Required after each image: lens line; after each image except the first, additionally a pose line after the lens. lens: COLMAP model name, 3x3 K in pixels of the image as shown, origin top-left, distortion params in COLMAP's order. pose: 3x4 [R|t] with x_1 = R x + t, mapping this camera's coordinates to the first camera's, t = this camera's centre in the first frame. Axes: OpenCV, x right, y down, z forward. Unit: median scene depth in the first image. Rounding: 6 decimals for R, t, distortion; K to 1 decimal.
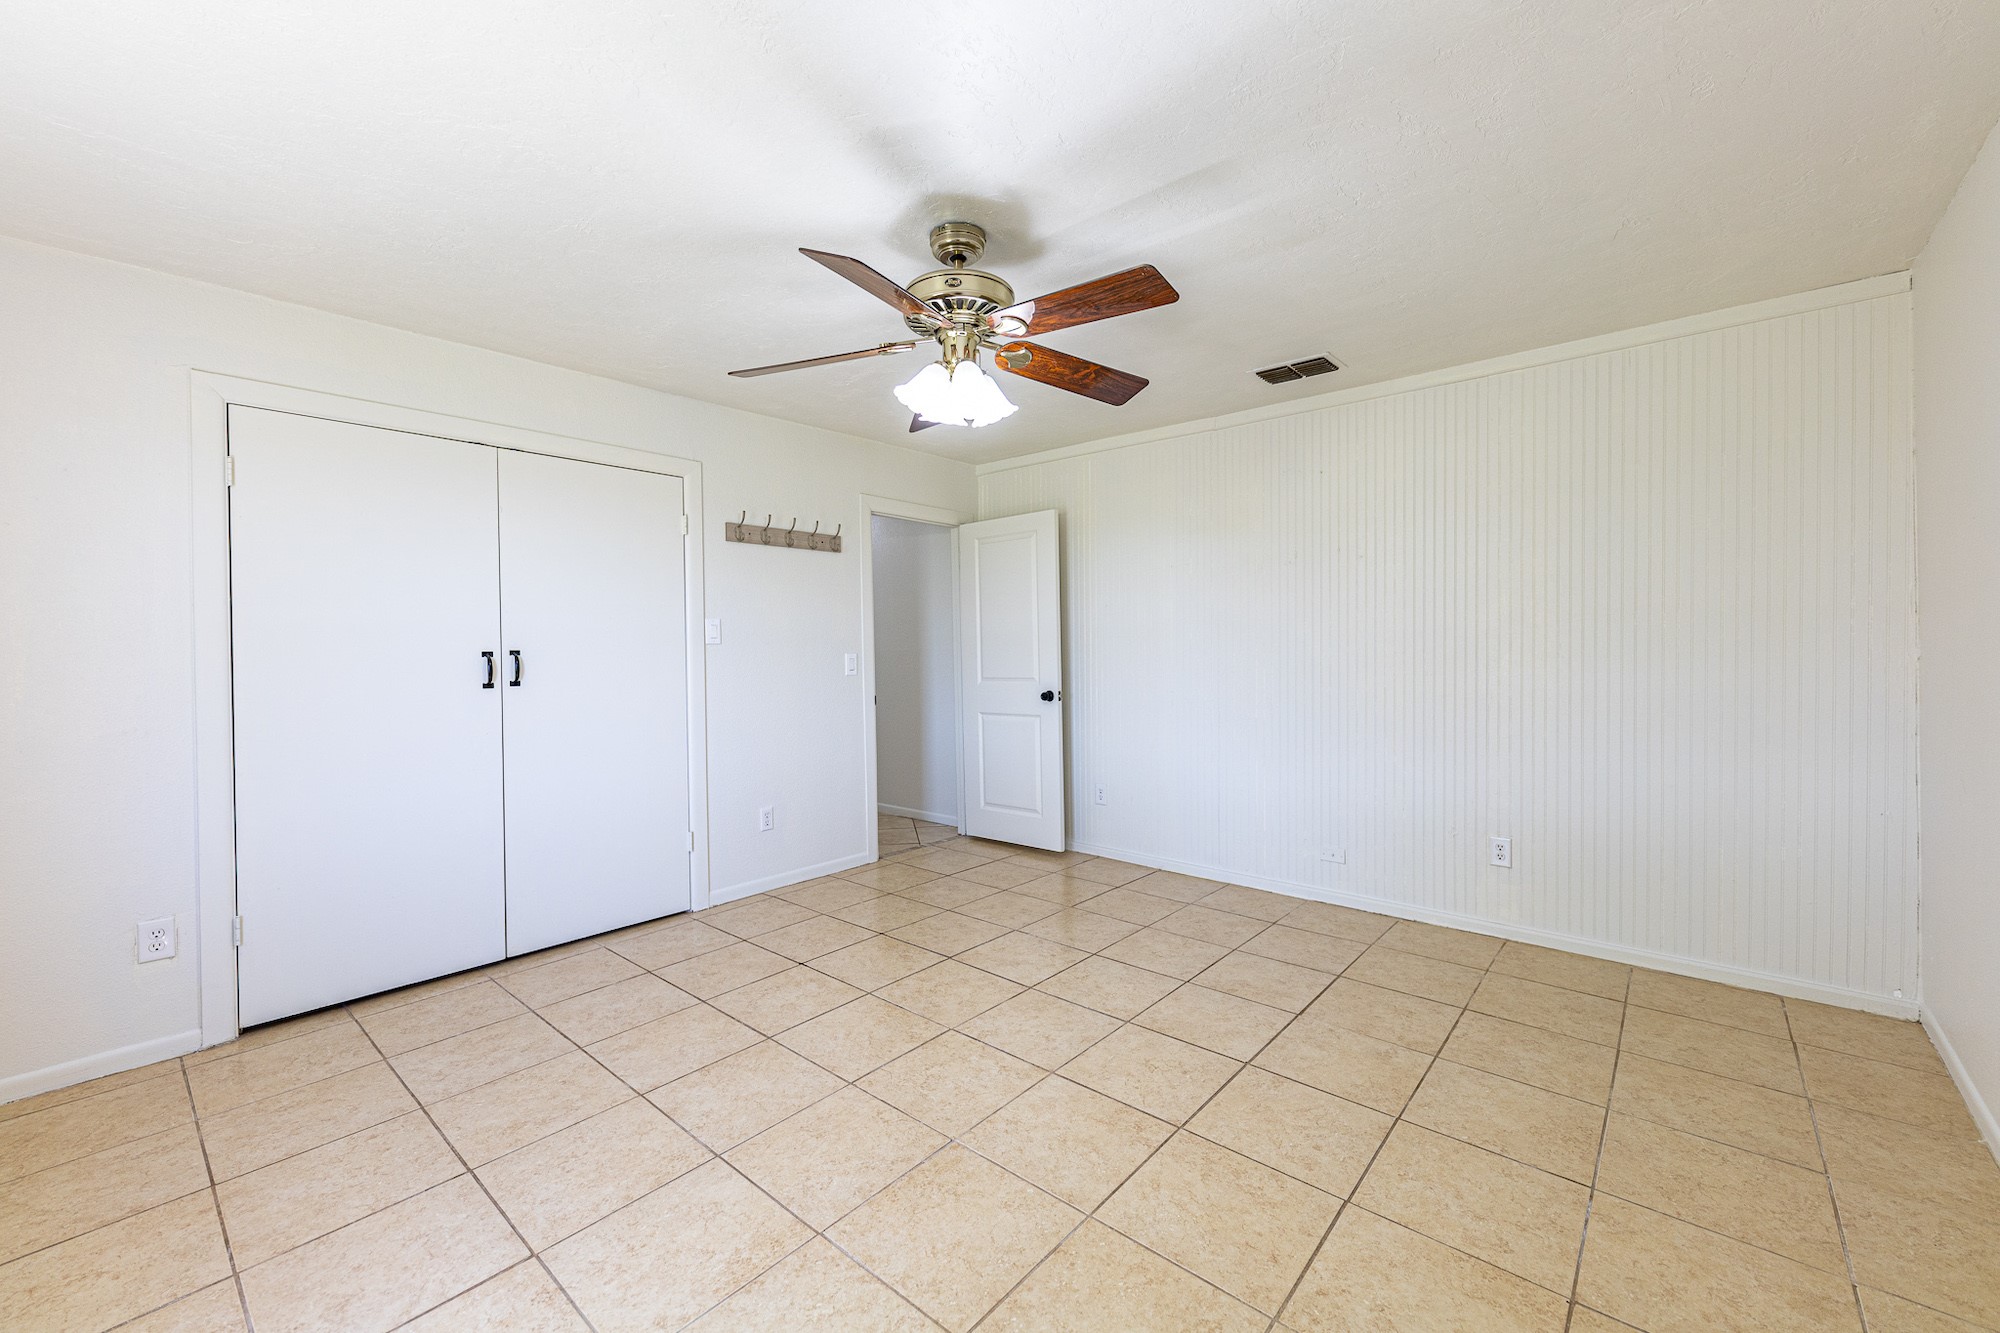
lens RADIAL K [[793.2, 0, 1004.9], [0, 793.2, 661.2], [0, 0, 1]] dist [-0.000690, -0.003593]
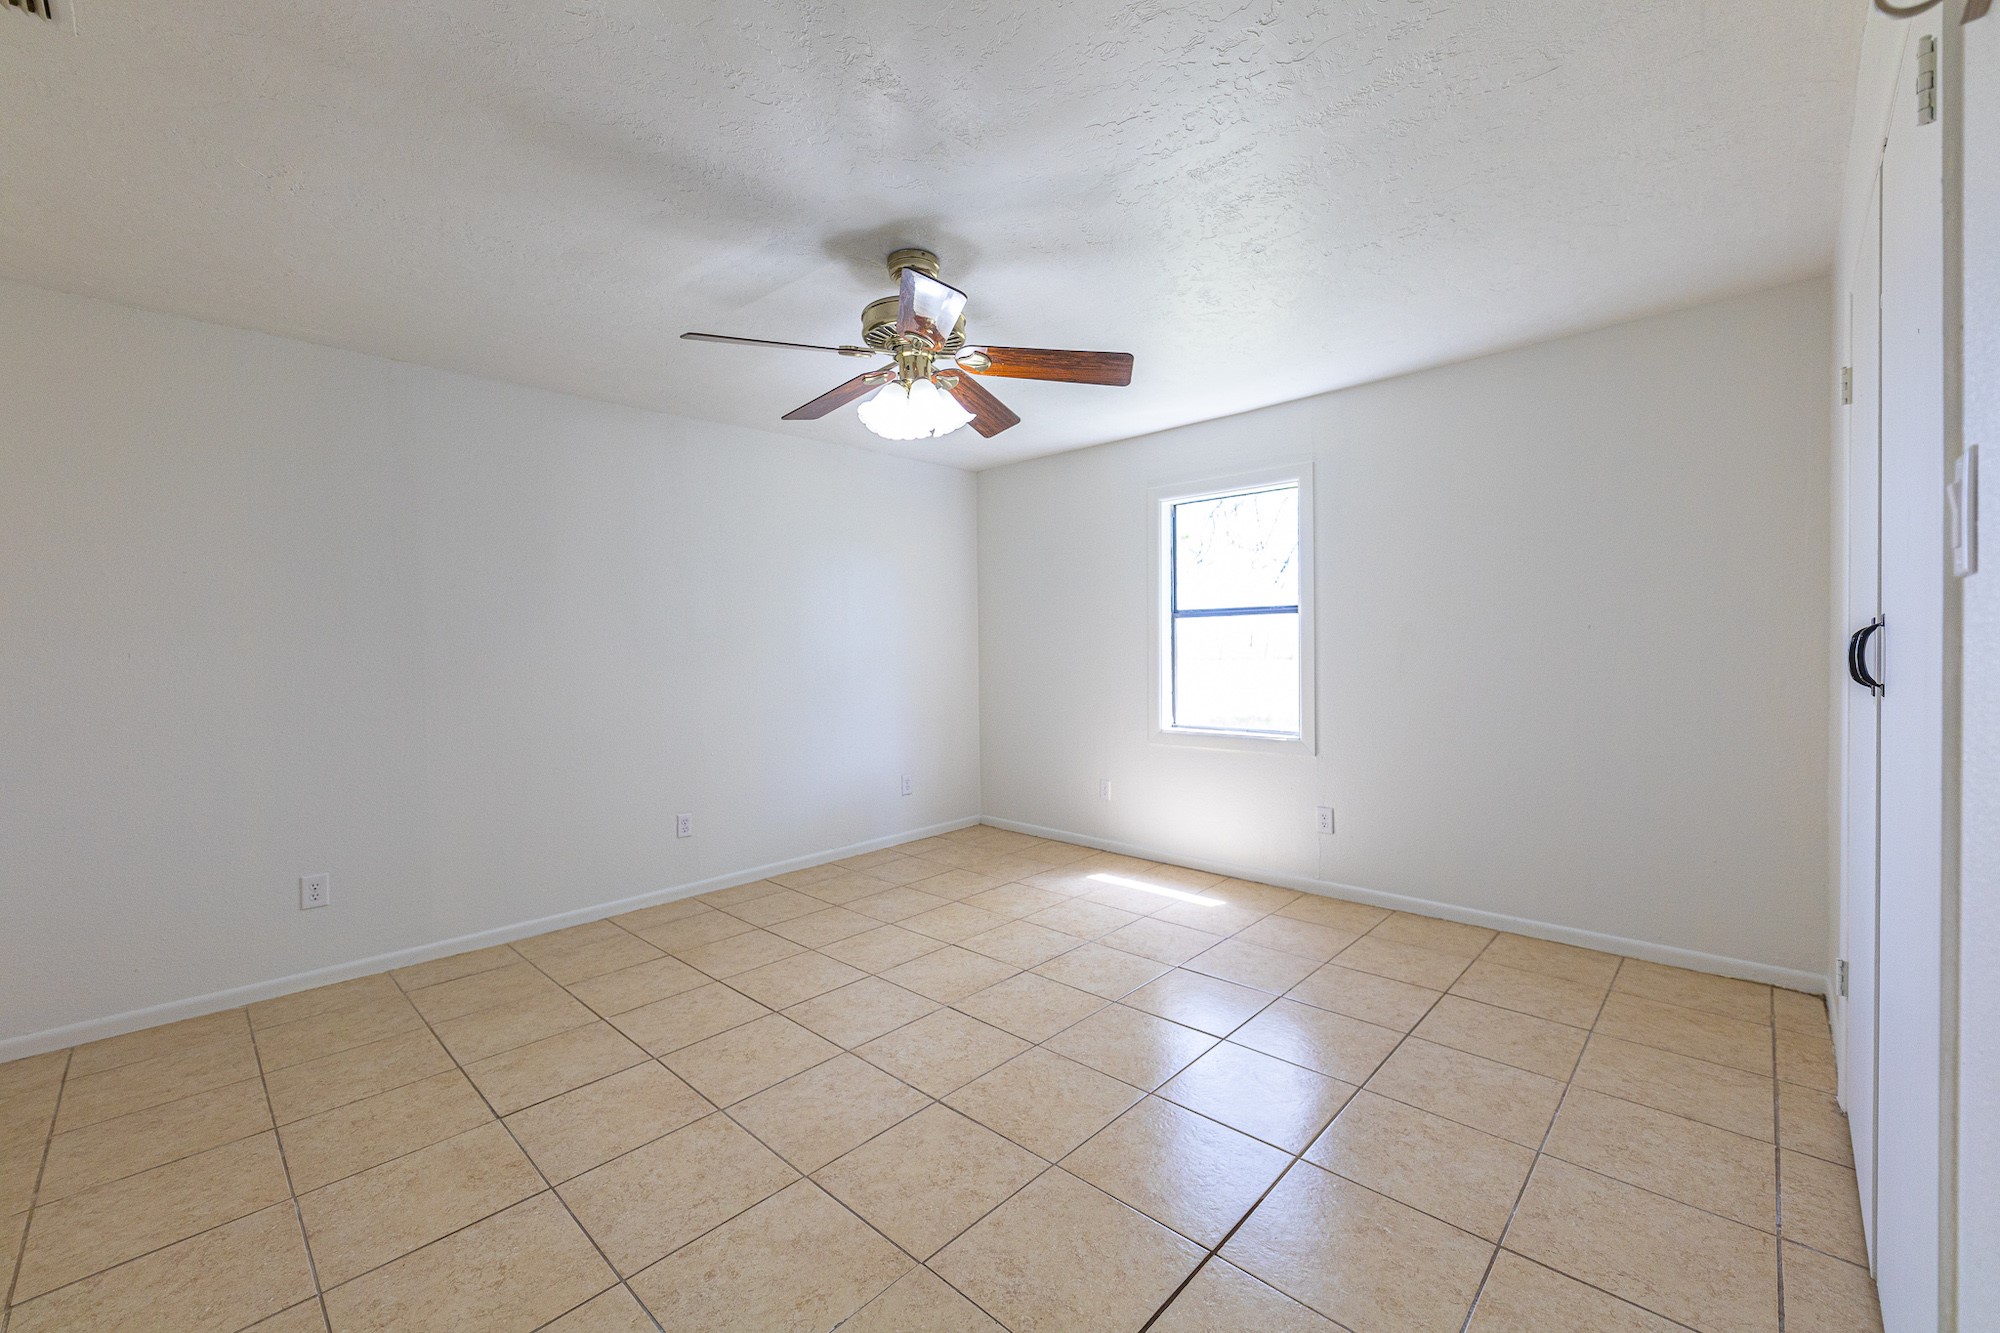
lens RADIAL K [[793.2, 0, 1004.9], [0, 793.2, 661.2], [0, 0, 1]] dist [-0.000690, -0.003593]
pose [[-0.998458, 0.028221, 0.047797, -0.208369], [0.029480, 0.999231, 0.025853, -0.017878], [-0.047030, 0.027222, -0.998522, 1.980883]]
